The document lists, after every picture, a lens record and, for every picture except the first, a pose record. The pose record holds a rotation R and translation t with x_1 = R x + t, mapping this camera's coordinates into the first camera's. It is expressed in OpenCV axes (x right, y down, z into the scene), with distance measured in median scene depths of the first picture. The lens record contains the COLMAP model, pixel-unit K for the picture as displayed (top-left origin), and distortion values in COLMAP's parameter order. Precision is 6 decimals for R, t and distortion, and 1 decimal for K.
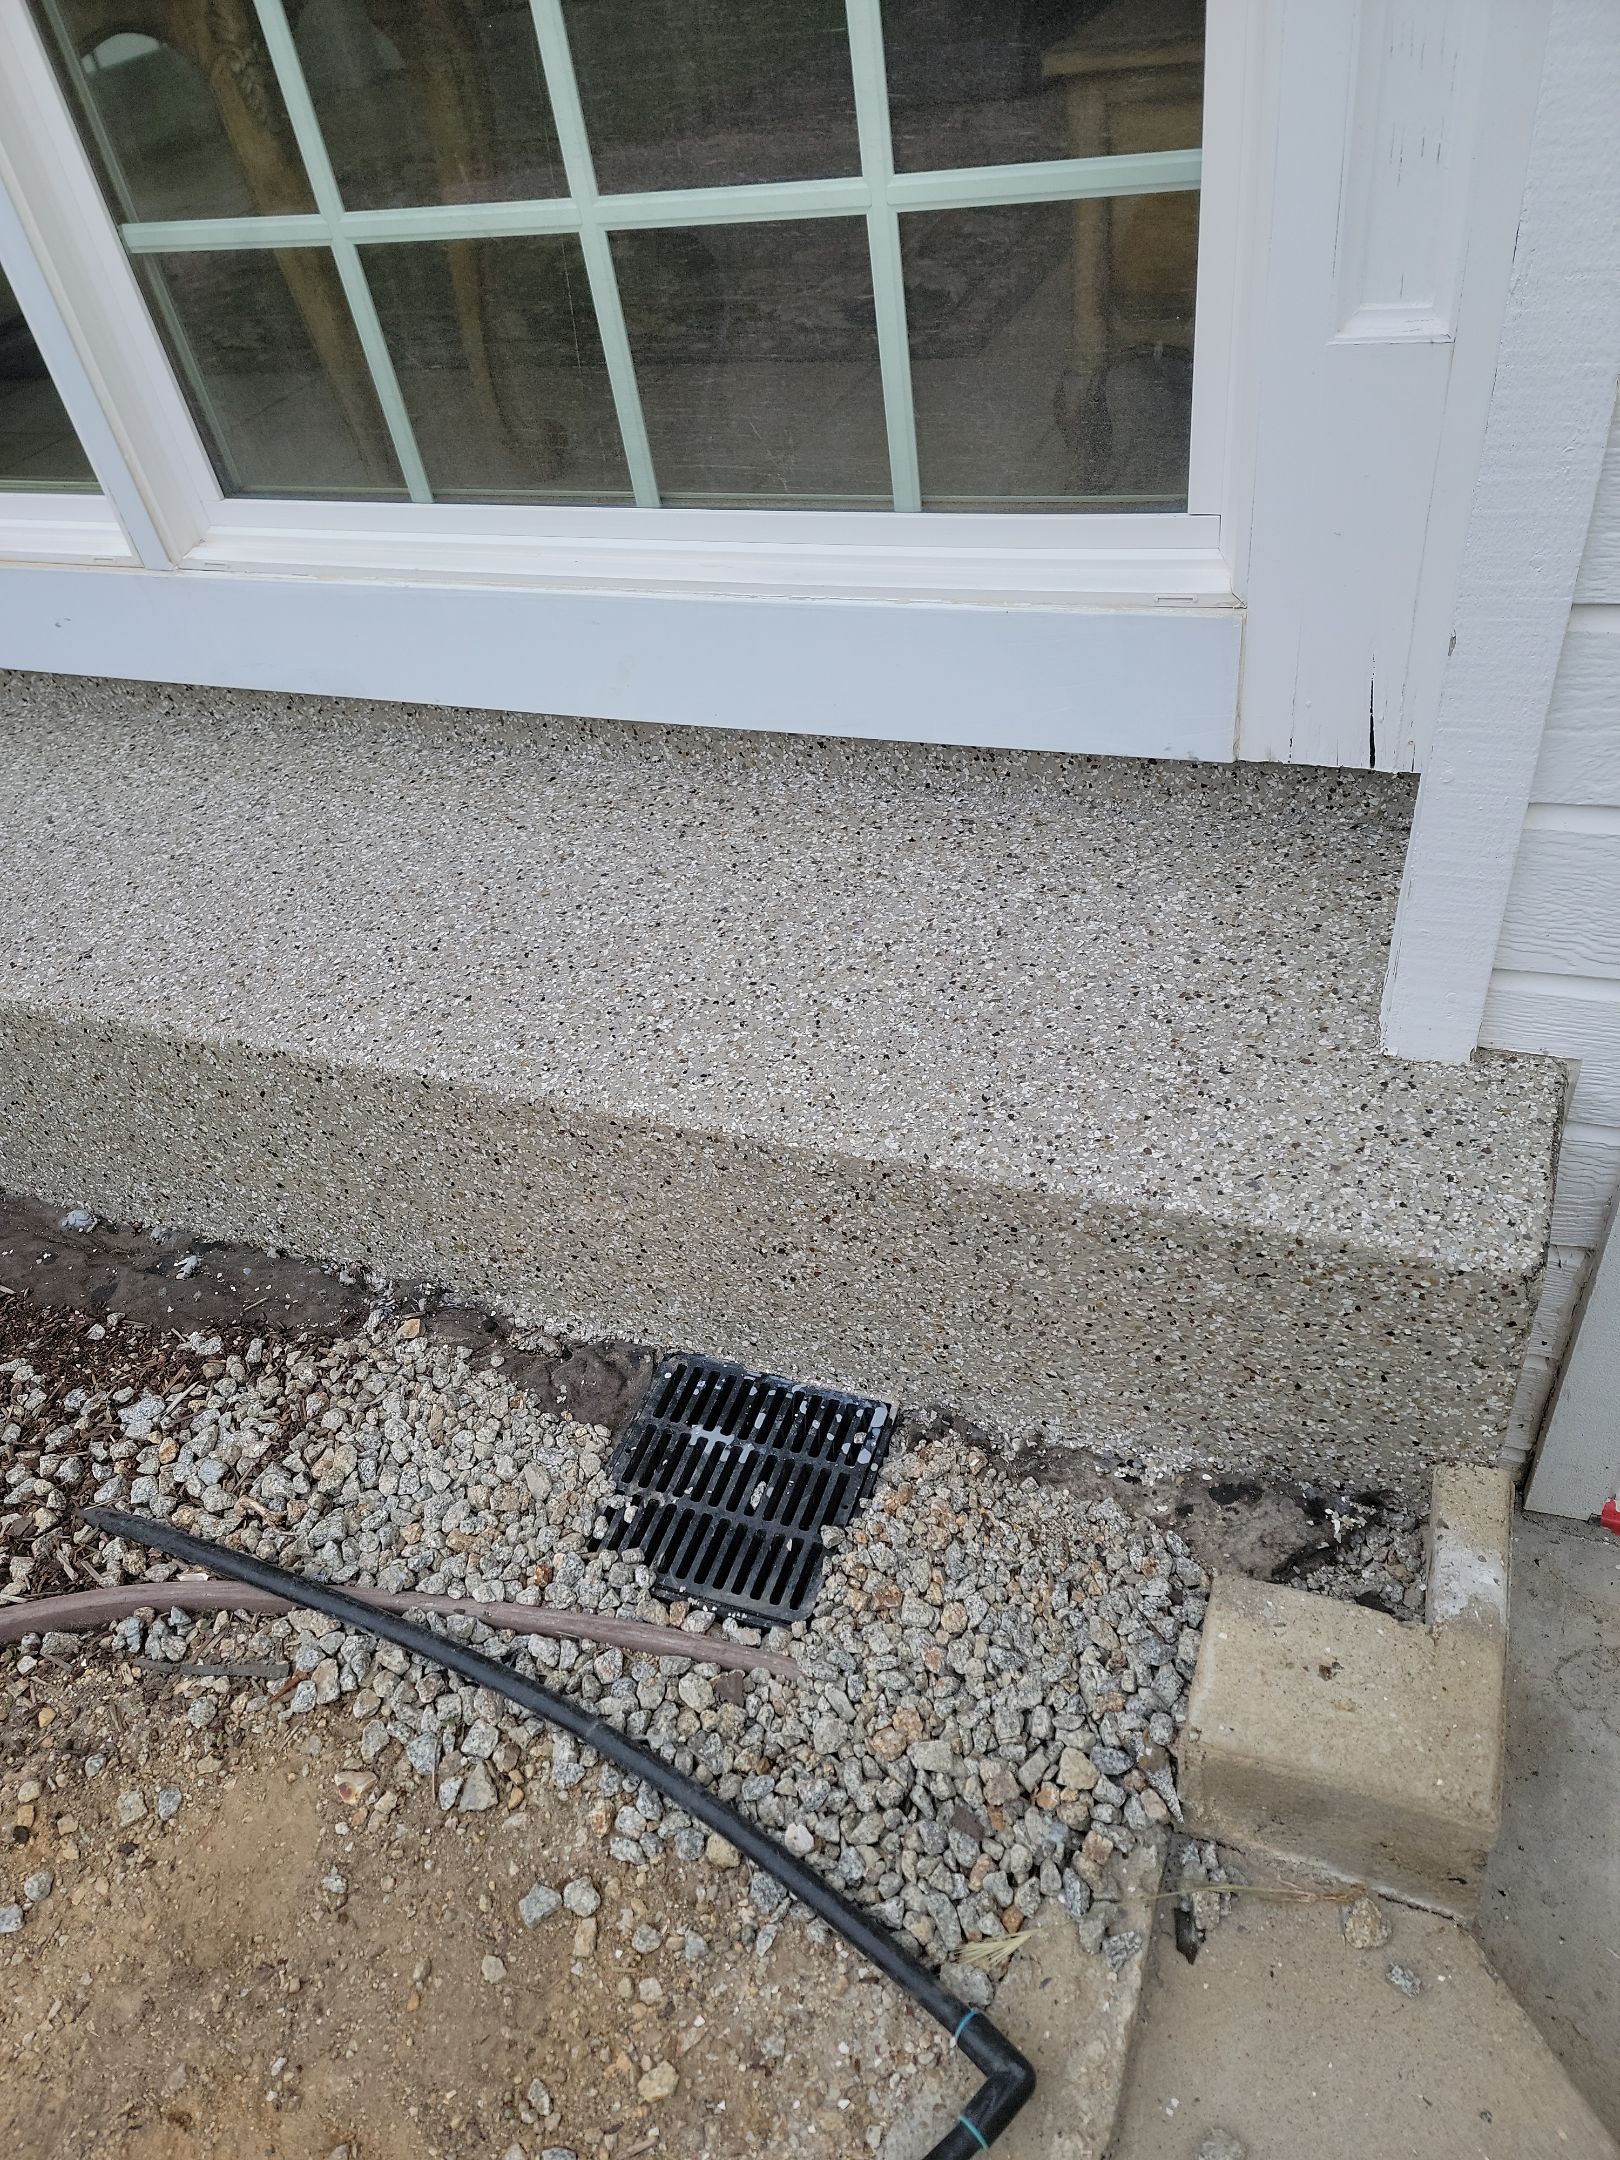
lens RADIAL K [[1504.7, 0, 804.6], [0, 1504.7, 1078.4], [0, 0, 1]] dist [0.088534, -0.073011]
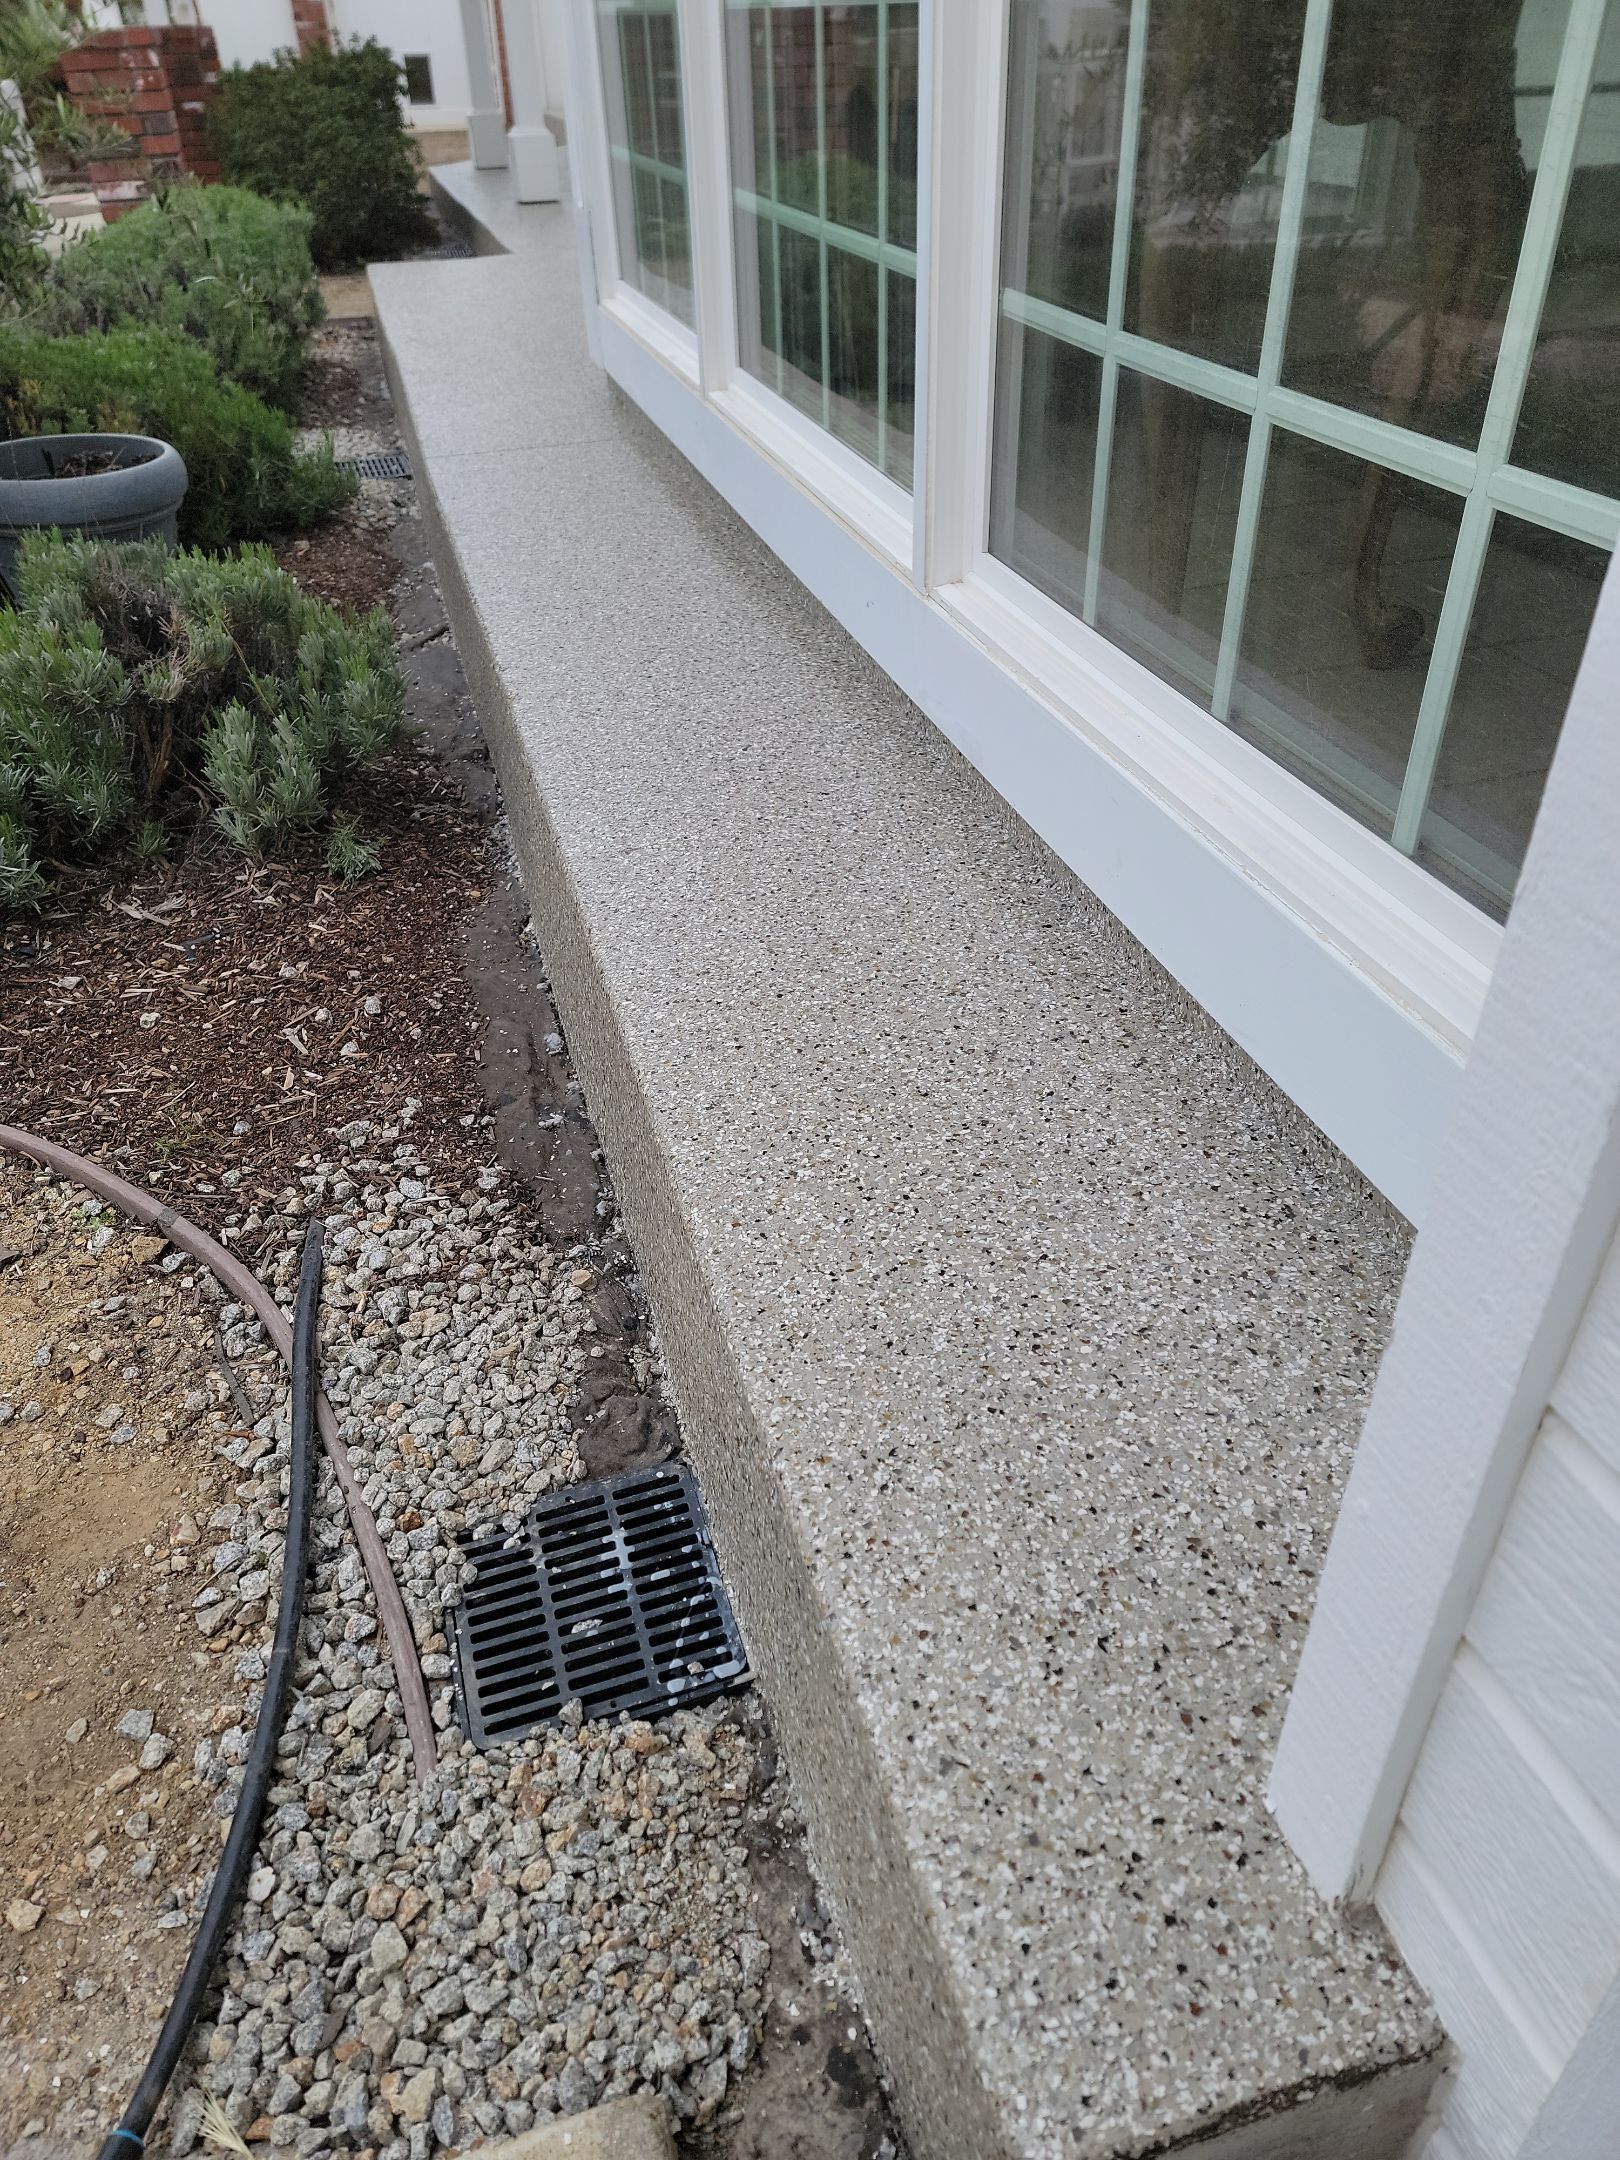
lens RADIAL K [[1504.7, 0, 804.6], [0, 1504.7, 1078.4], [0, 0, 1]] dist [0.088534, -0.073011]
pose [[0.614828, 0.548676, -0.566517, 0.412522], [-0.569244, 0.805902, 0.162735, -0.239729], [0.545846, 0.222432, 0.807822, 0.228362]]
